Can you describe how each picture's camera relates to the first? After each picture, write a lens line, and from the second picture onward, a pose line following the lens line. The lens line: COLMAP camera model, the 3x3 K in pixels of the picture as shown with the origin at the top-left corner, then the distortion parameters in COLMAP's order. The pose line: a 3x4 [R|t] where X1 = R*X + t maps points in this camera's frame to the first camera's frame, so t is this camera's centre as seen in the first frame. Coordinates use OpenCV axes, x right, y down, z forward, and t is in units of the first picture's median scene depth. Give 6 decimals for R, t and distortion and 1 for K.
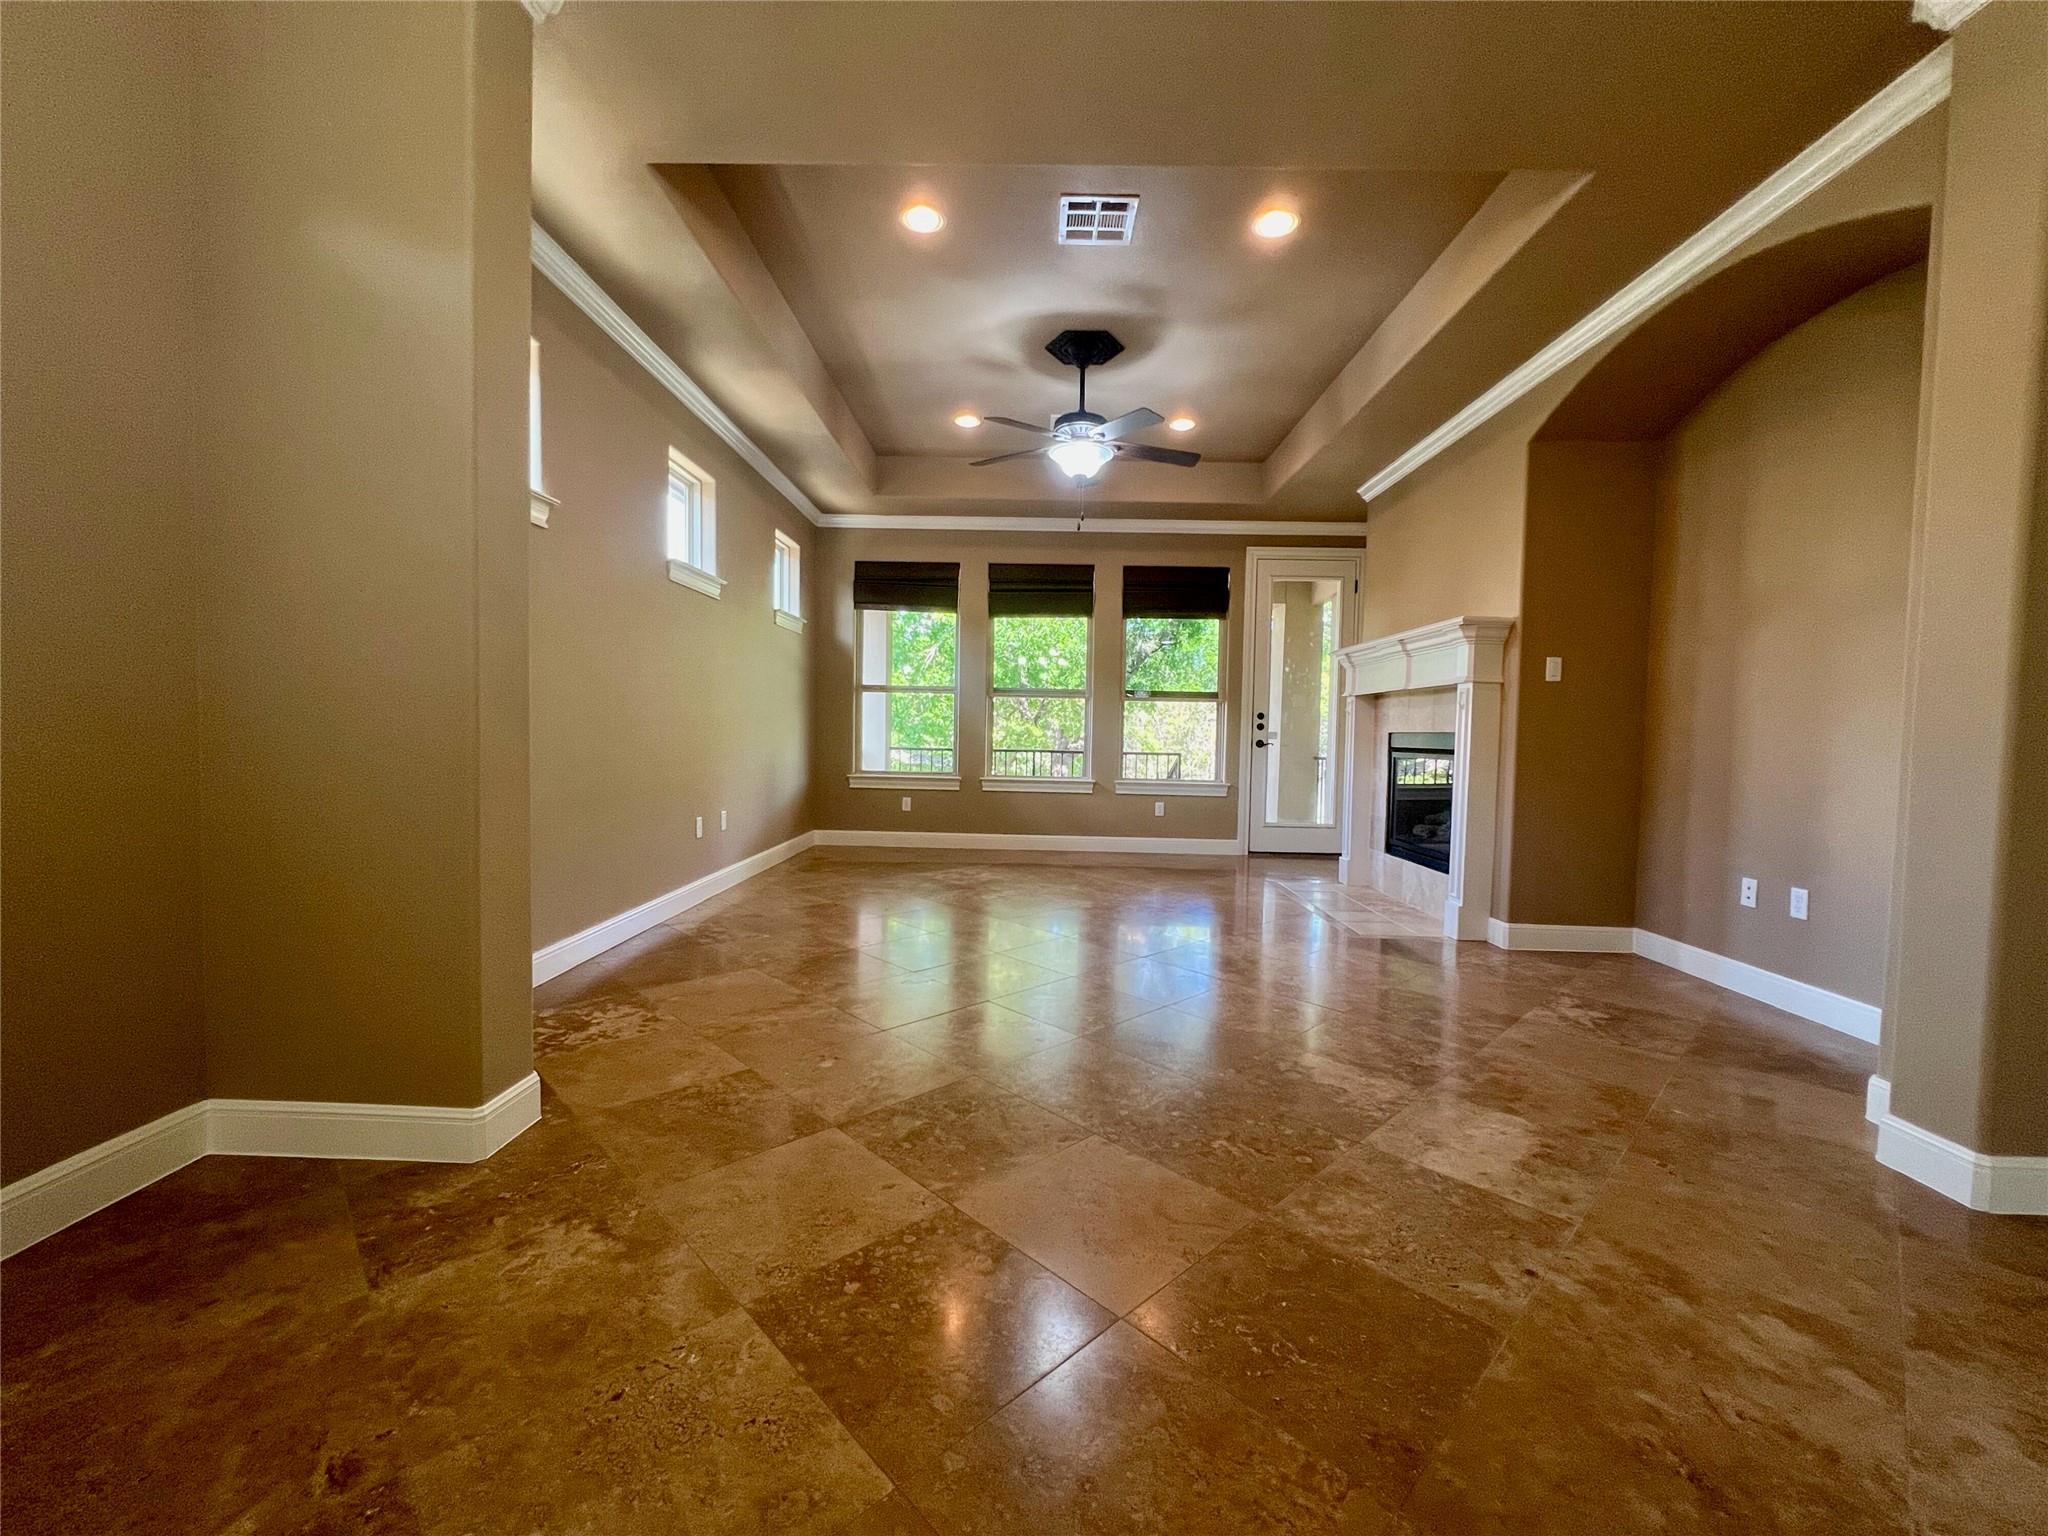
lens RADIAL K [[822.6, 0, 1018.3], [0, 822.6, 765.9], [0, 0, 1]] dist [0.000276, -0.000278]
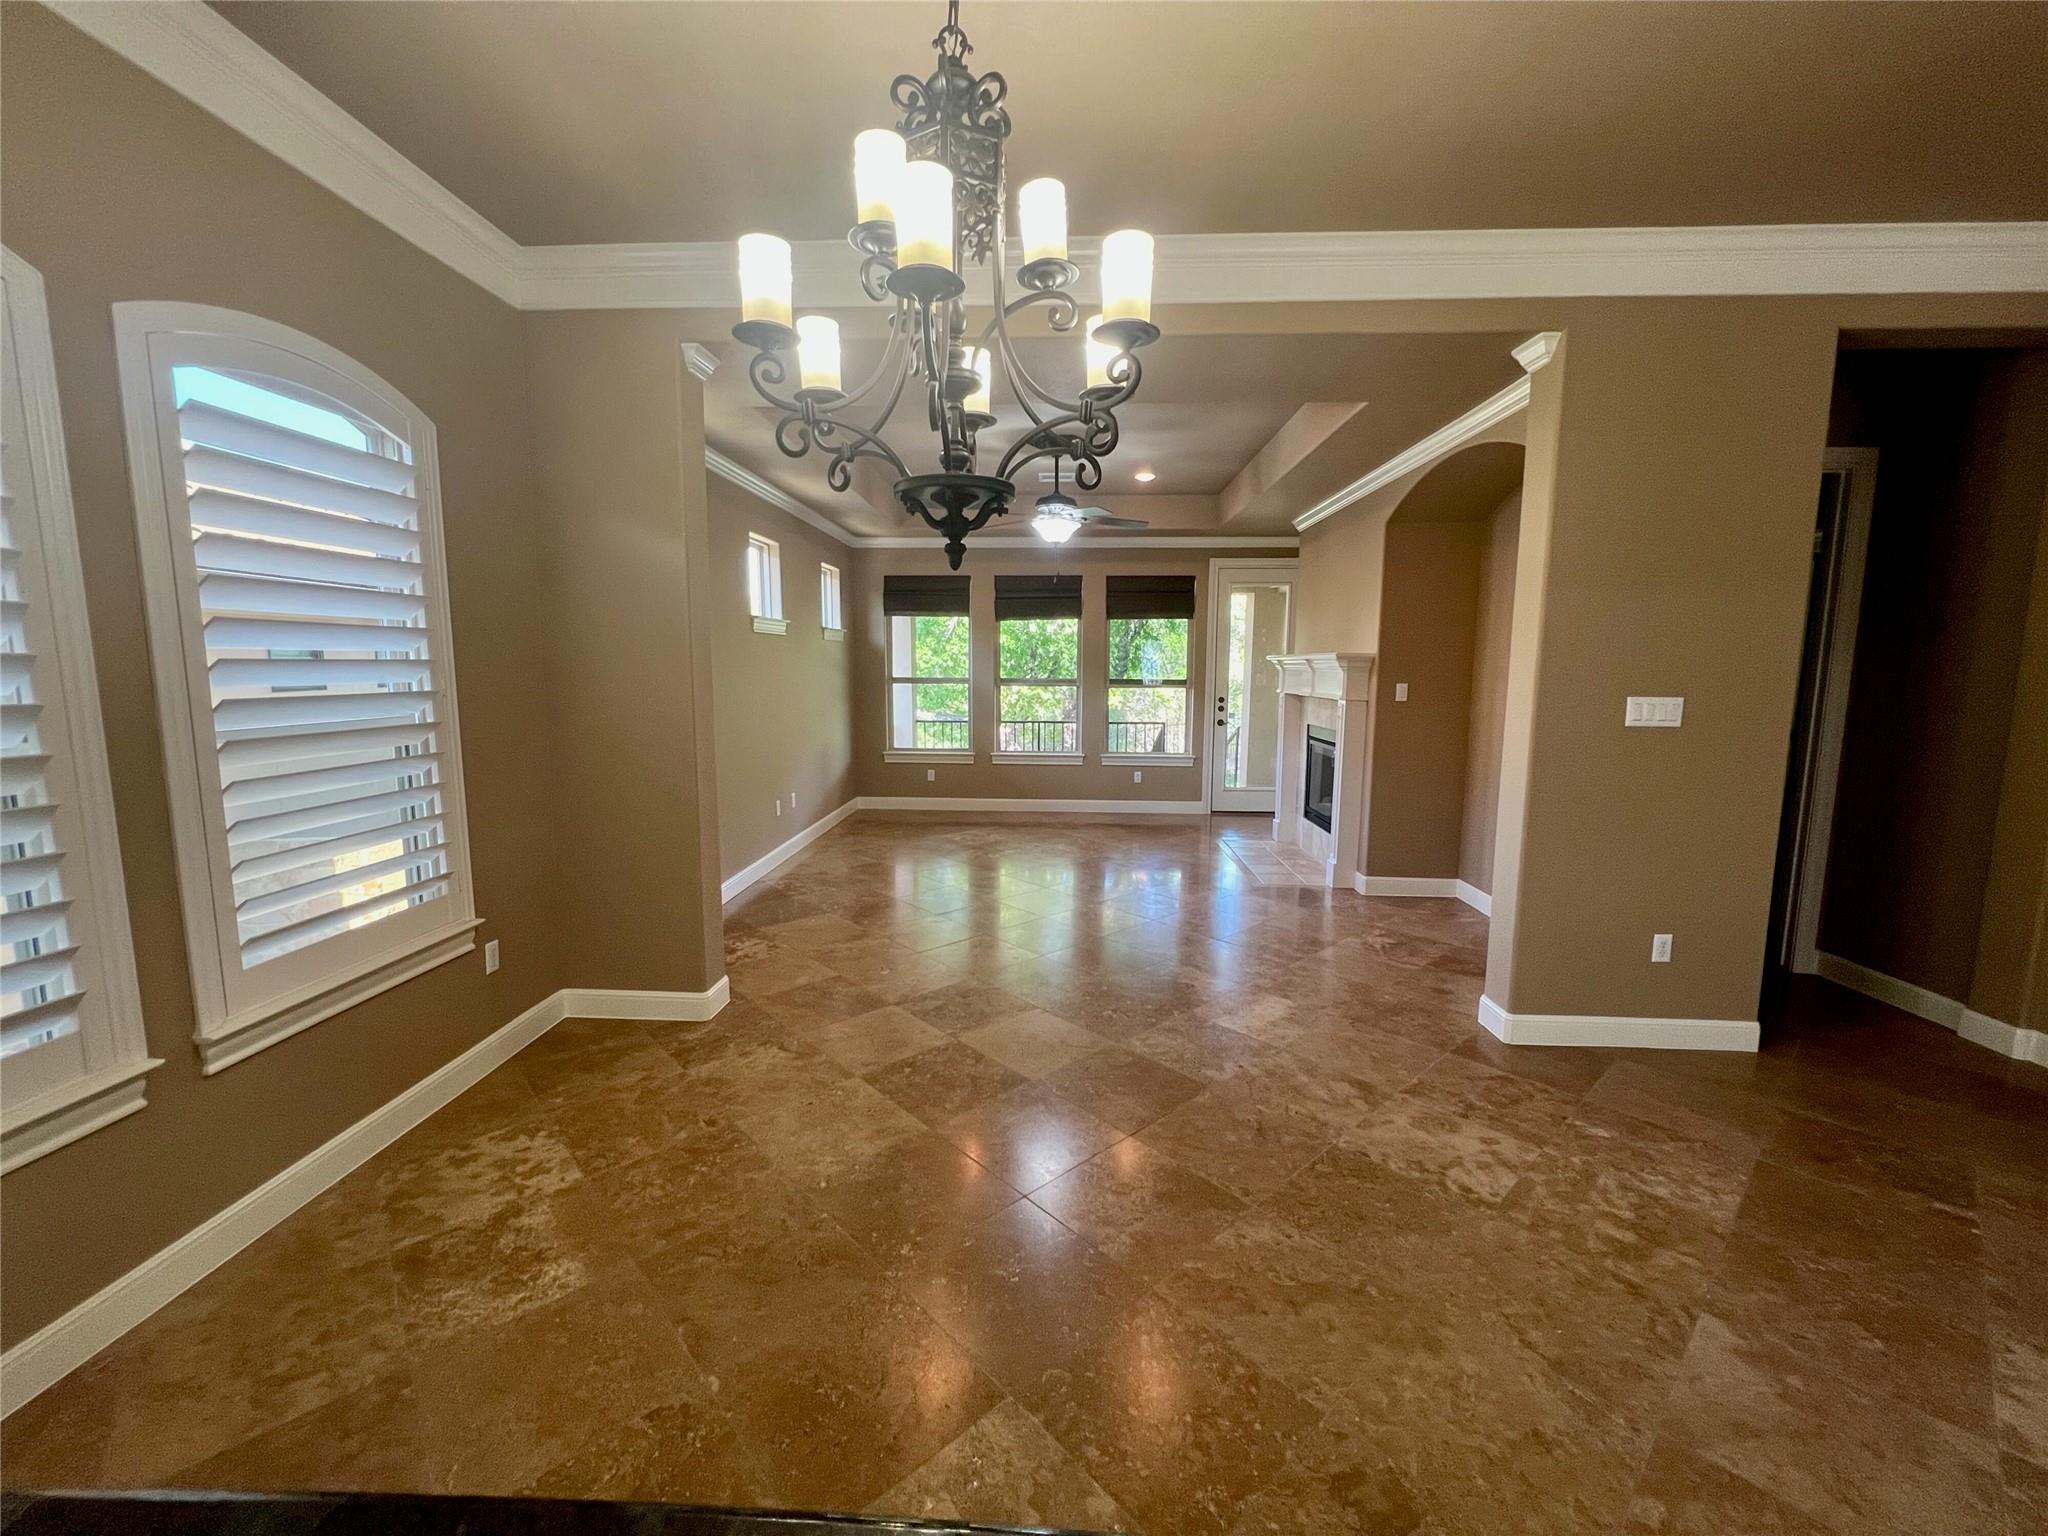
lens RADIAL K [[822.6, 0, 1018.1], [0, 822.6, 763.5], [0, 0, 1]] dist [0.000276, -0.000278]
pose [[0.999437, -0.011622, -0.031474, 0.052461], [0.014053, 0.996842, 0.078155, -0.103780], [0.030467, -0.078553, 0.996444, -0.345692]]
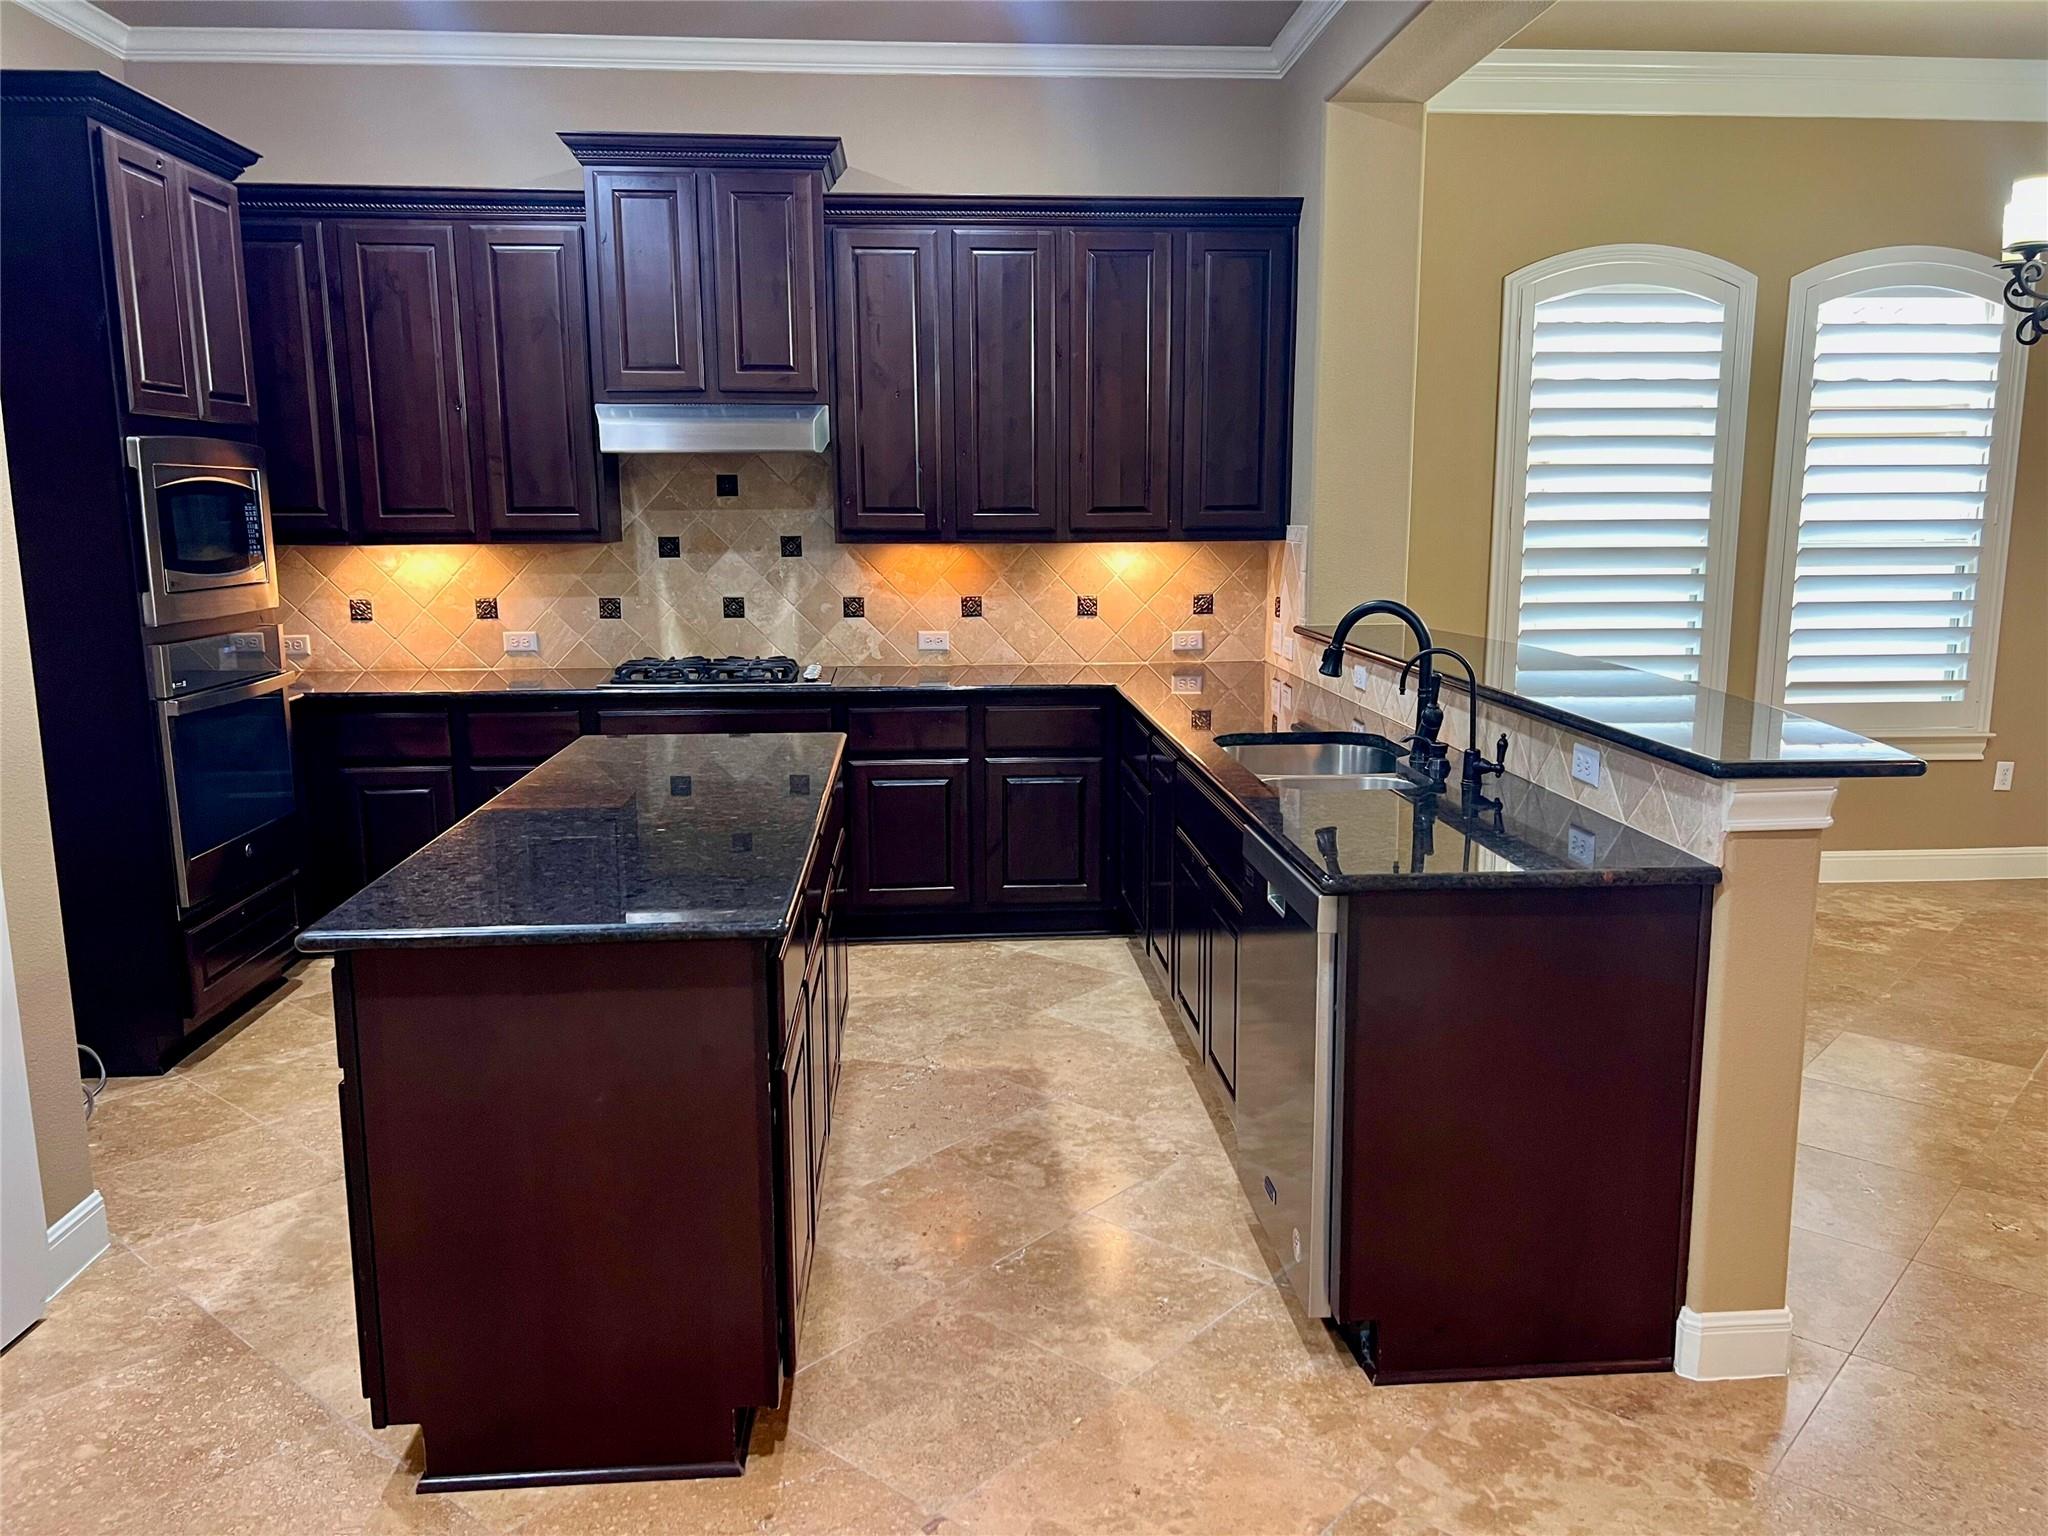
lens RADIAL K [[1544.0, 0, 1037.4], [0, 1544.0, 786.7], [0, 0, 1]] dist [0.049982, -0.033517]
pose [[0.096914, 0.157759, -0.982710, 0.884935], [-0.038869, 0.987205, 0.154648, -0.065661], [0.994534, 0.023209, 0.101806, -0.682862]]
